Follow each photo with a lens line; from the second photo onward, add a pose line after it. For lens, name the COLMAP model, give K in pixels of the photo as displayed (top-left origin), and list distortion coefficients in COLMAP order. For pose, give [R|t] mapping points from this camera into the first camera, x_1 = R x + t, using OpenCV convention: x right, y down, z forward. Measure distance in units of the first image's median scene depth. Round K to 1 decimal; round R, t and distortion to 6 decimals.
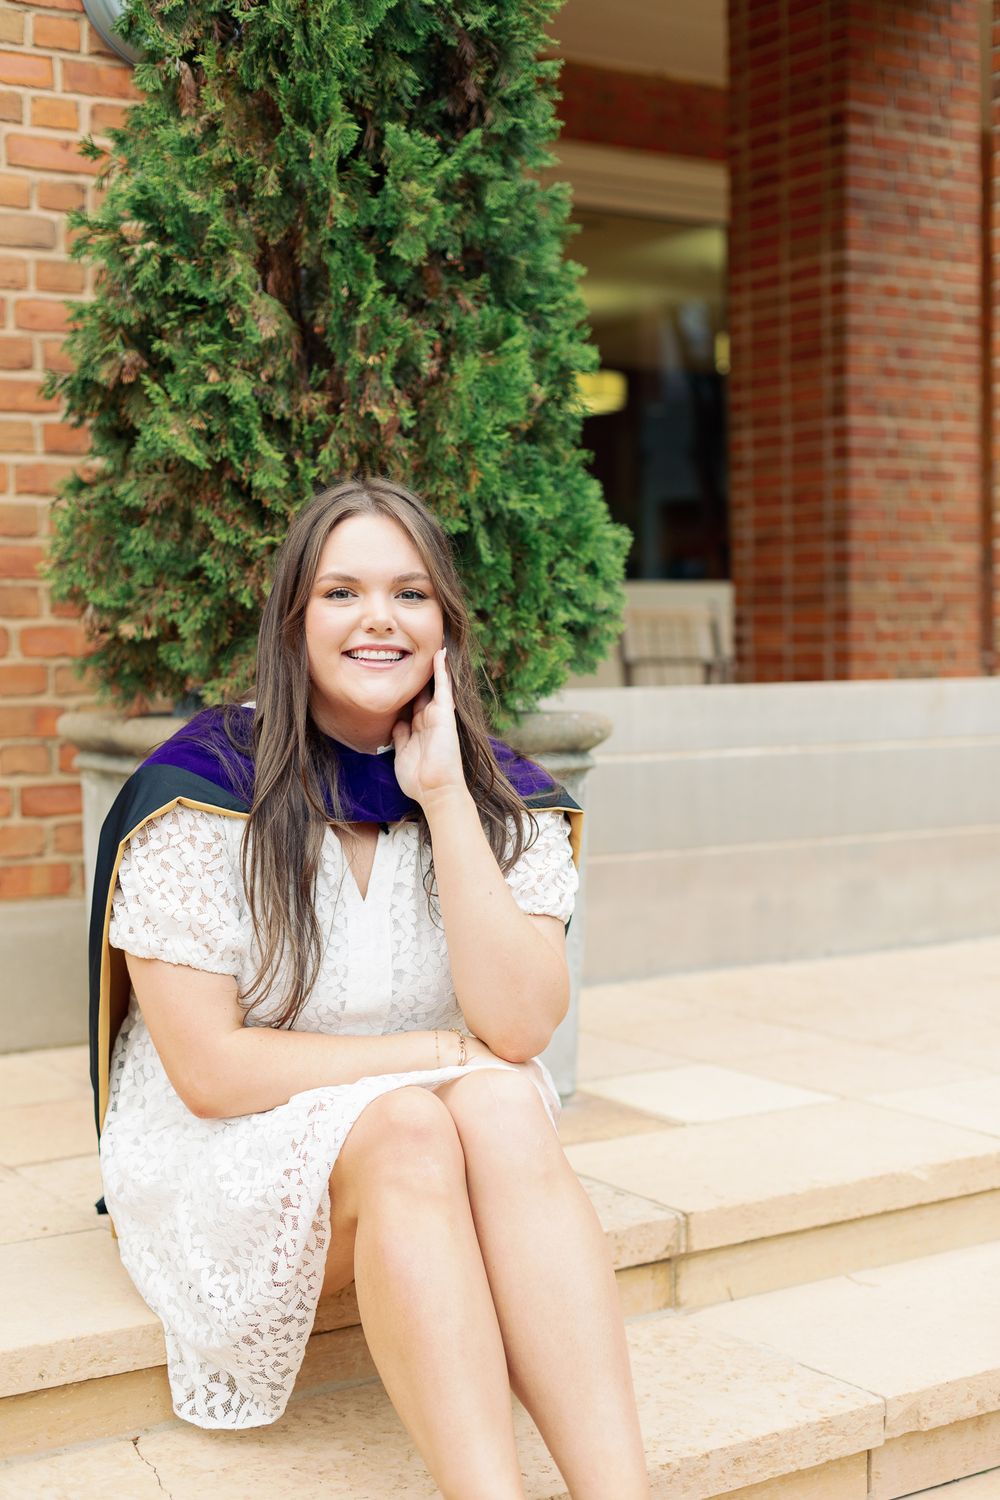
lens RADIAL K [[2343.7, 0, 396.4], [0, 2343.7, 888.0], [0, 0, 1]] dist [0.005117, -0.068523]
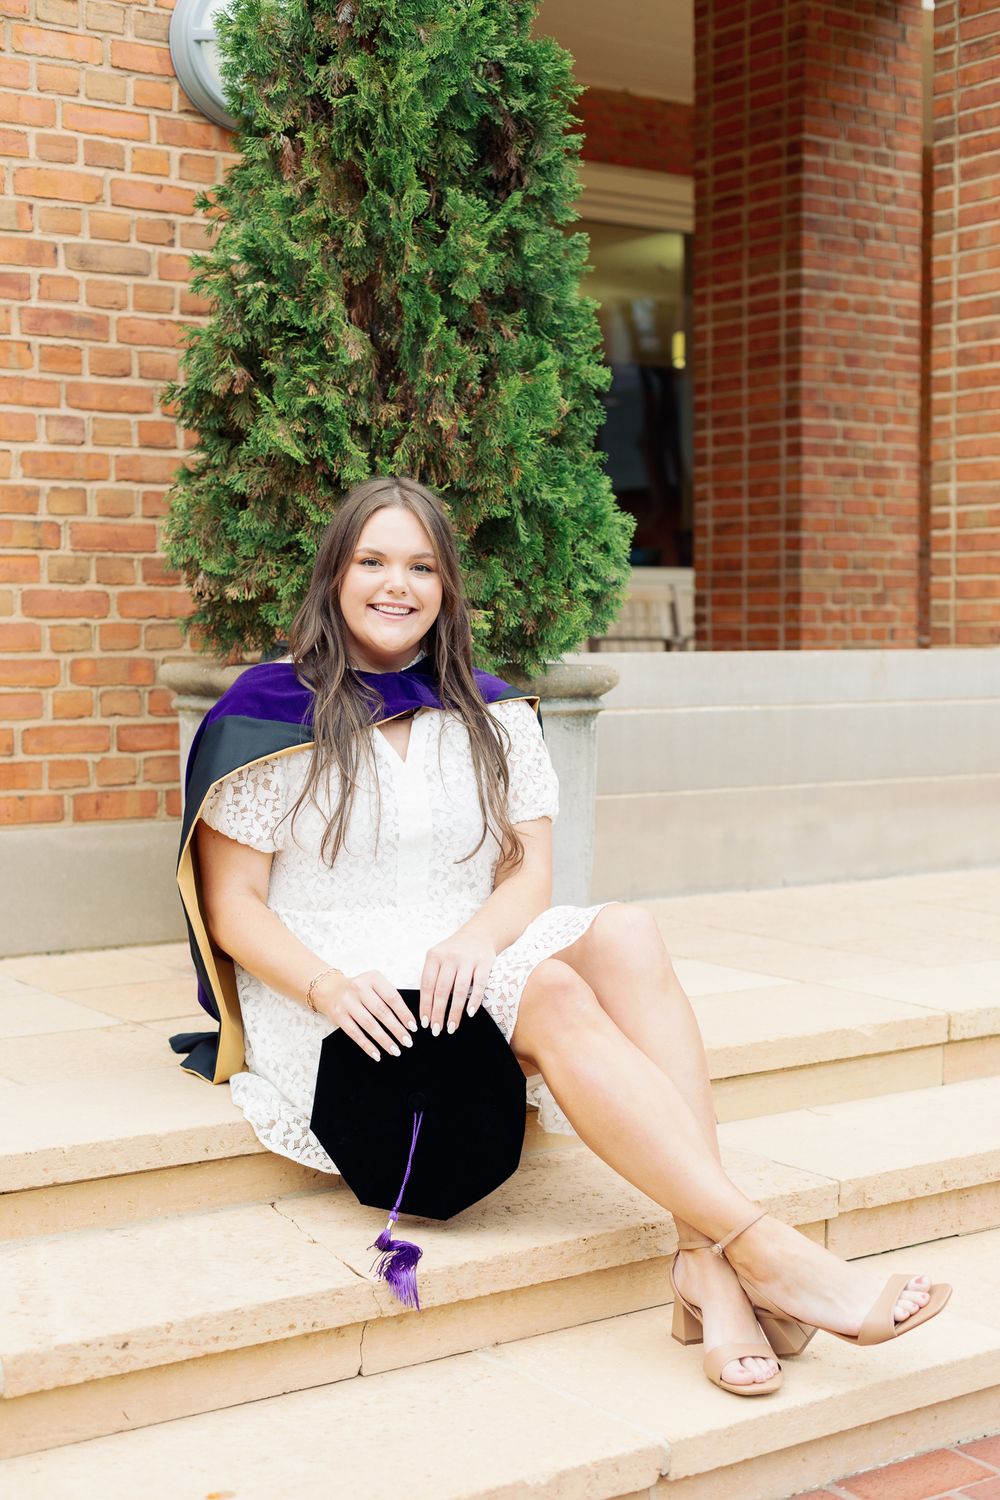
lens RADIAL K [[2343.7, 0, 396.4], [0, 2343.7, 888.0], [0, 0, 1]] dist [0.005117, -0.068523]
pose [[0.999630, 0.008093, 0.025980, -0.058042], [-0.008253, 0.999948, 0.006039, 0.036995], [-0.025930, -0.006251, 0.999644, -0.236855]]
